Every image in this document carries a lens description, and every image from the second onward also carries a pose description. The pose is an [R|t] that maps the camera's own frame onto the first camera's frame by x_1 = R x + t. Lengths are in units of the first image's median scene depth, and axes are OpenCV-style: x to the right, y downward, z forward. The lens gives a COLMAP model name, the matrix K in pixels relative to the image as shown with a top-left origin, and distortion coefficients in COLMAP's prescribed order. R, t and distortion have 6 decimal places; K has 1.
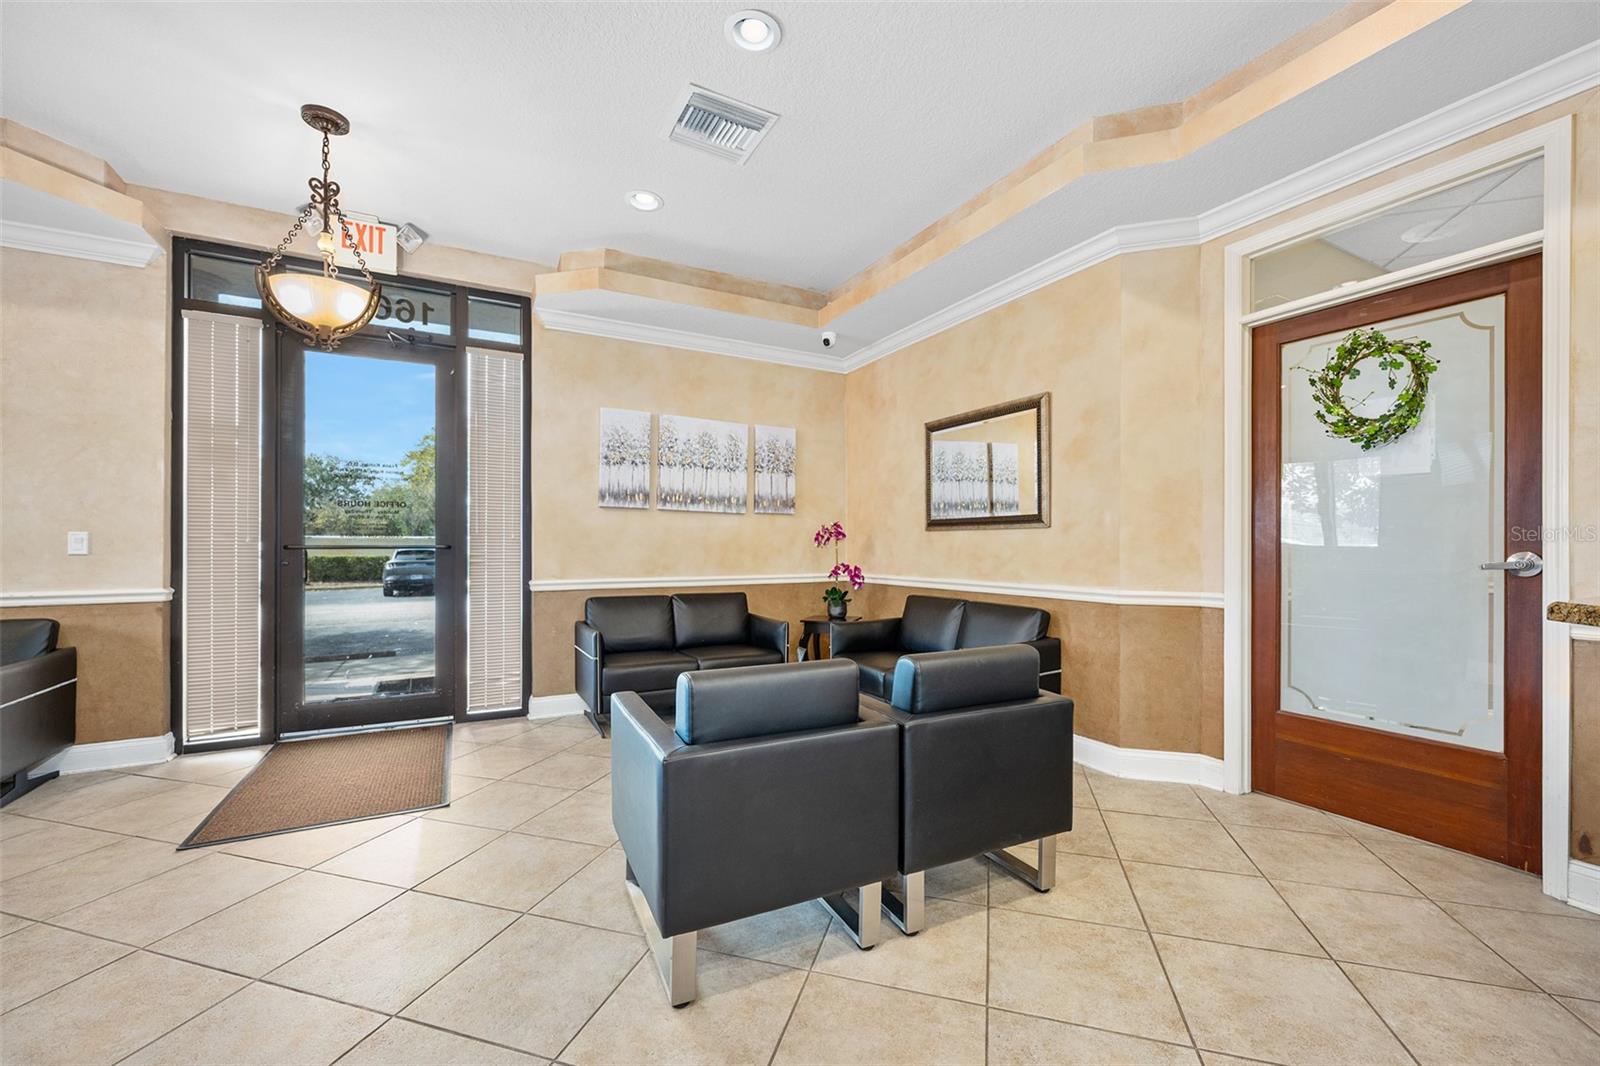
lens RADIAL K [[652.6, 0, 804.2], [0, 652.6, 548.1], [0, 0, 1]] dist [-0.004564, 0.001188]
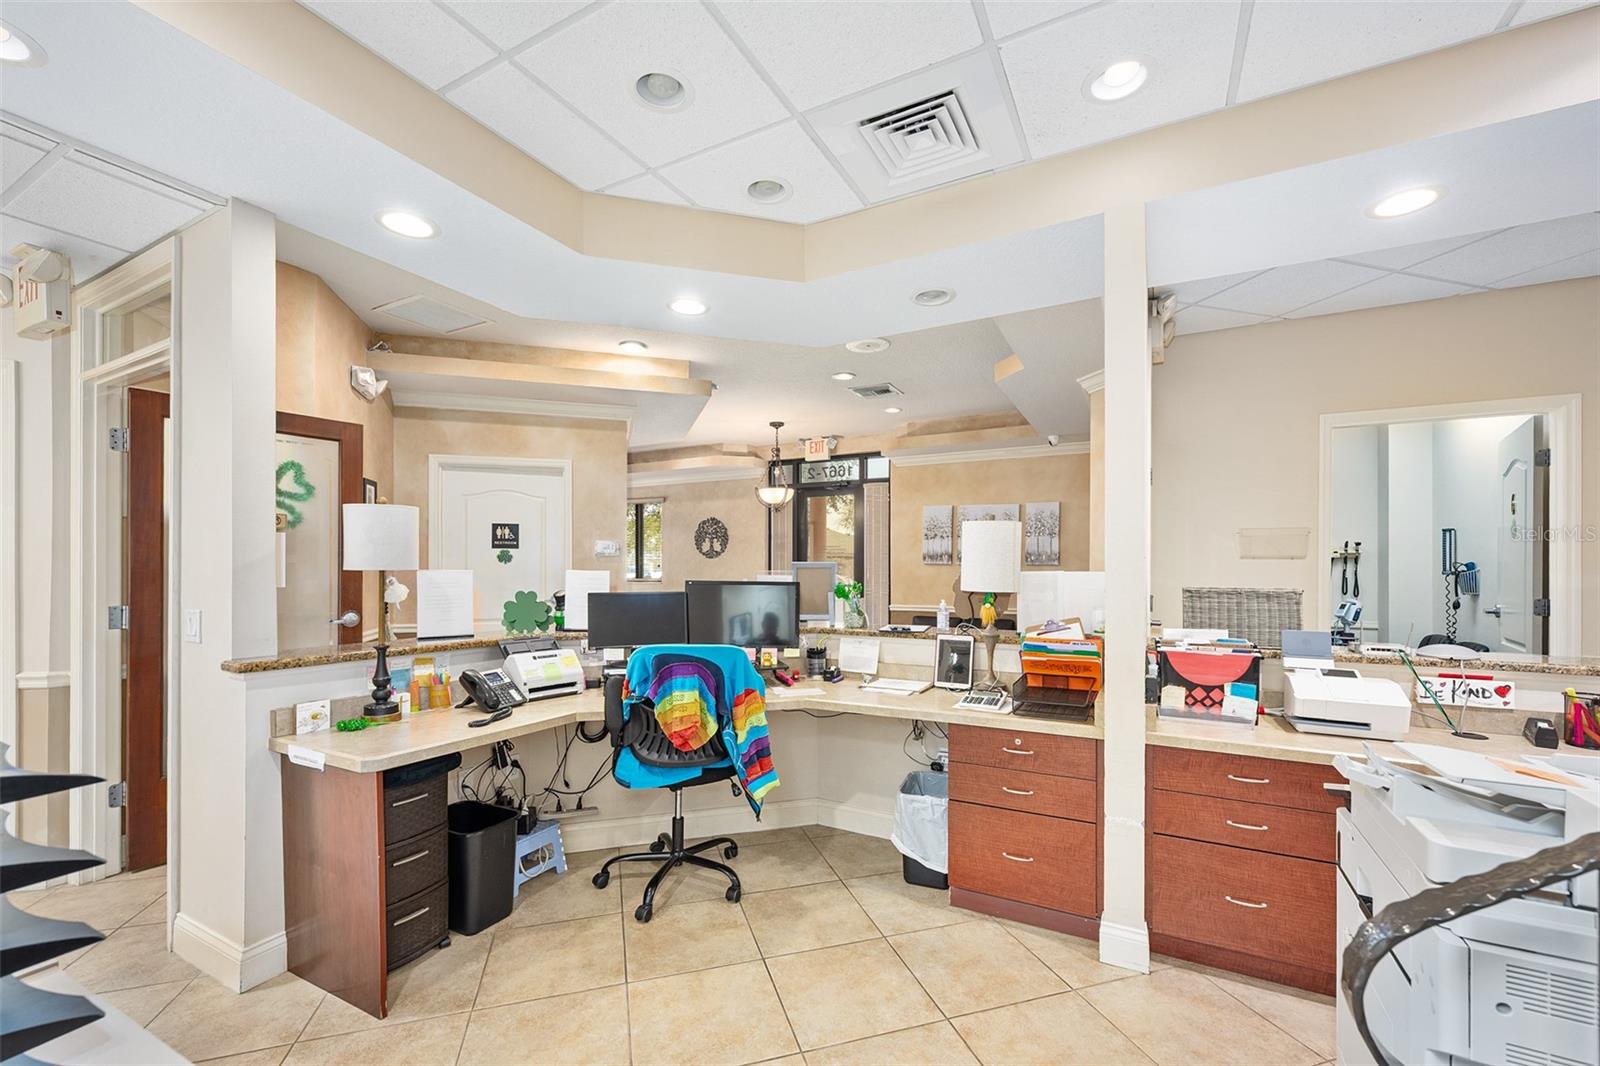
lens RADIAL K [[652.6, 0, 803.3], [0, 652.6, 569.9], [0, 0, 1]] dist [-0.004564, 0.001188]
pose [[0.562662, 0.002746, -0.826682, 1.200511], [-0.002367, 0.999996, 0.001711, -0.062777], [0.826684, 0.000994, 0.562666, -0.305523]]
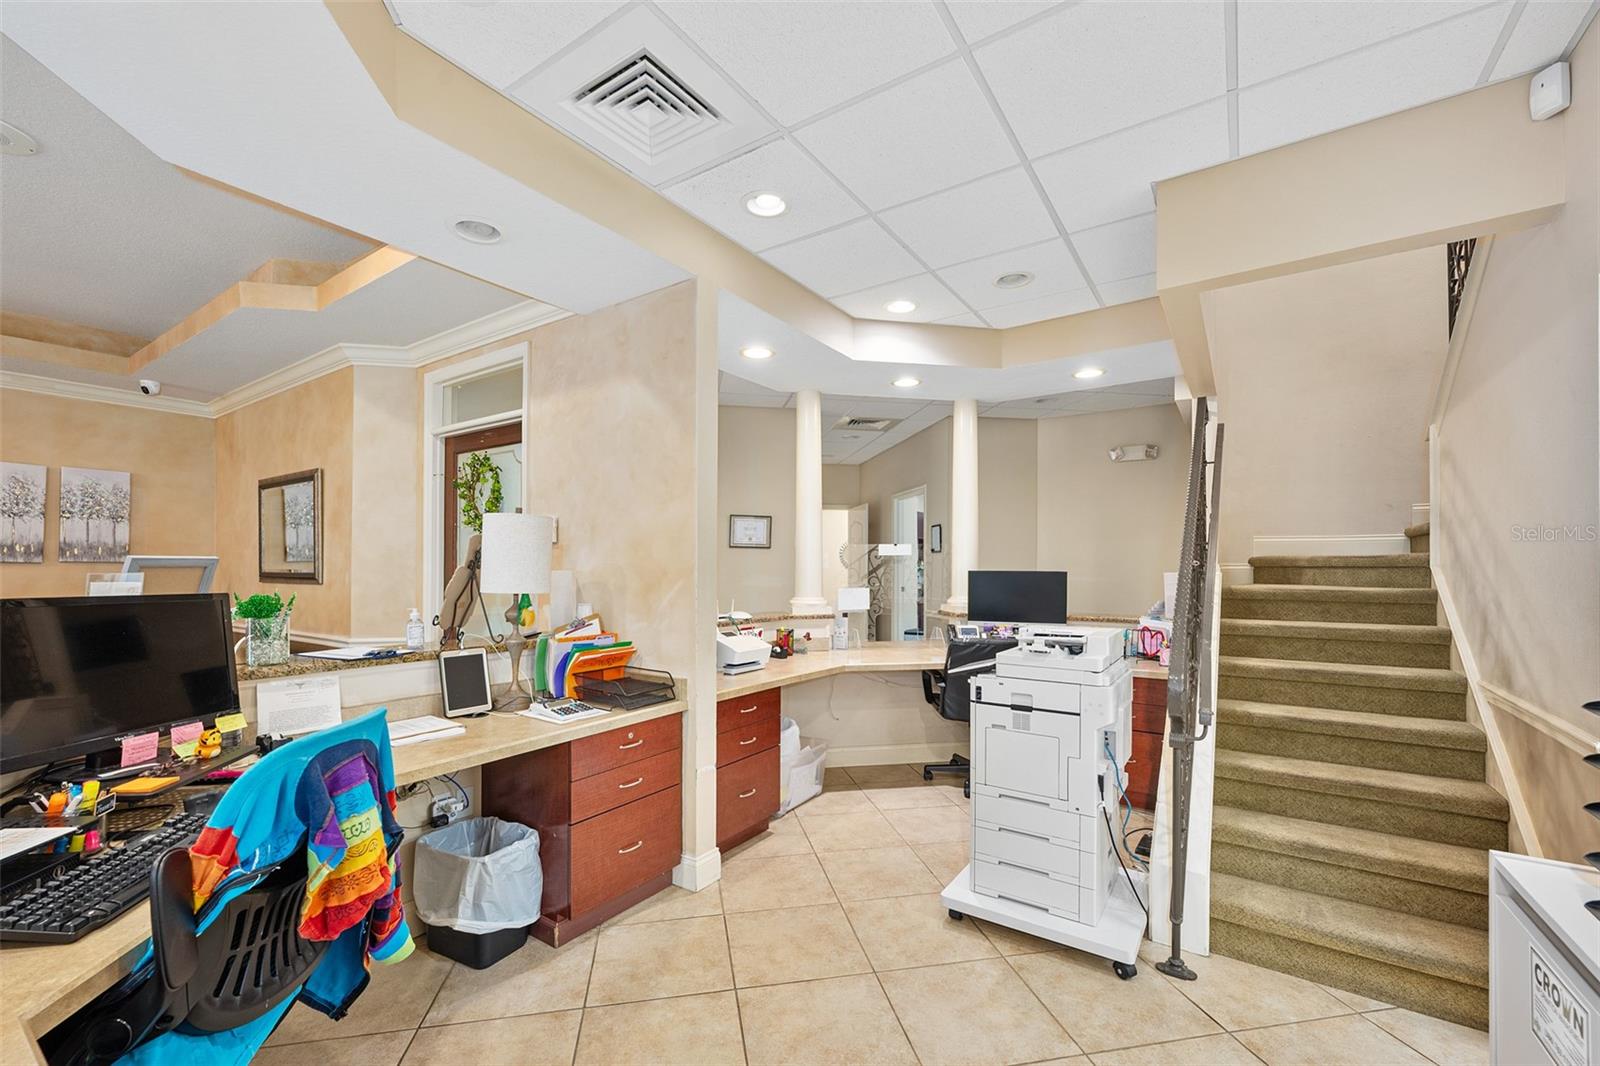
lens RADIAL K [[652.6, 0, 802.8], [0, 652.6, 562.1], [0, 0, 1]] dist [-0.004564, 0.001188]
pose [[0.885951, 0.001917, 0.463774, 0.619371], [0.001846, 0.999969, -0.007659, -0.063256], [-0.463775, 0.007642, 0.885920, -0.442271]]
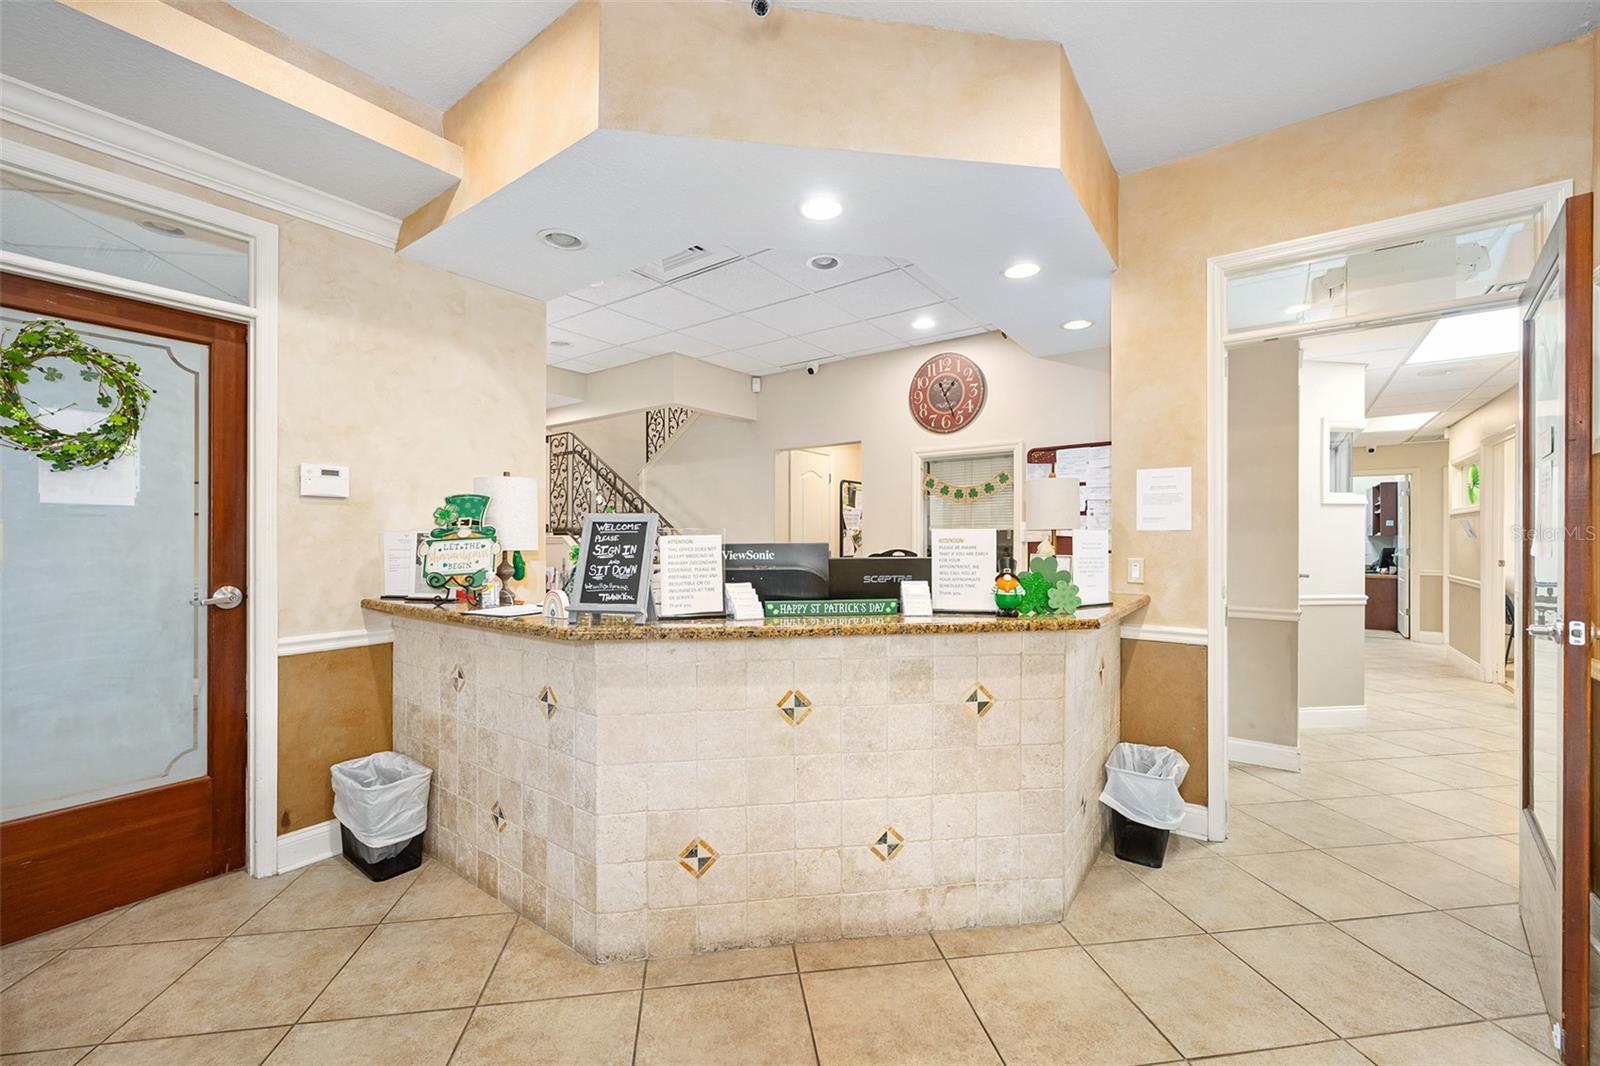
lens RADIAL K [[652.6, 0, 797.8], [0, 652.6, 537.8], [0, 0, 1]] dist [-0.004564, 0.001188]
pose [[-0.428569, -0.002728, 0.903505, -0.204040], [0.000062, 0.999995, 0.003049, -0.051983], [-0.903509, 0.001363, -0.428567, 0.385224]]
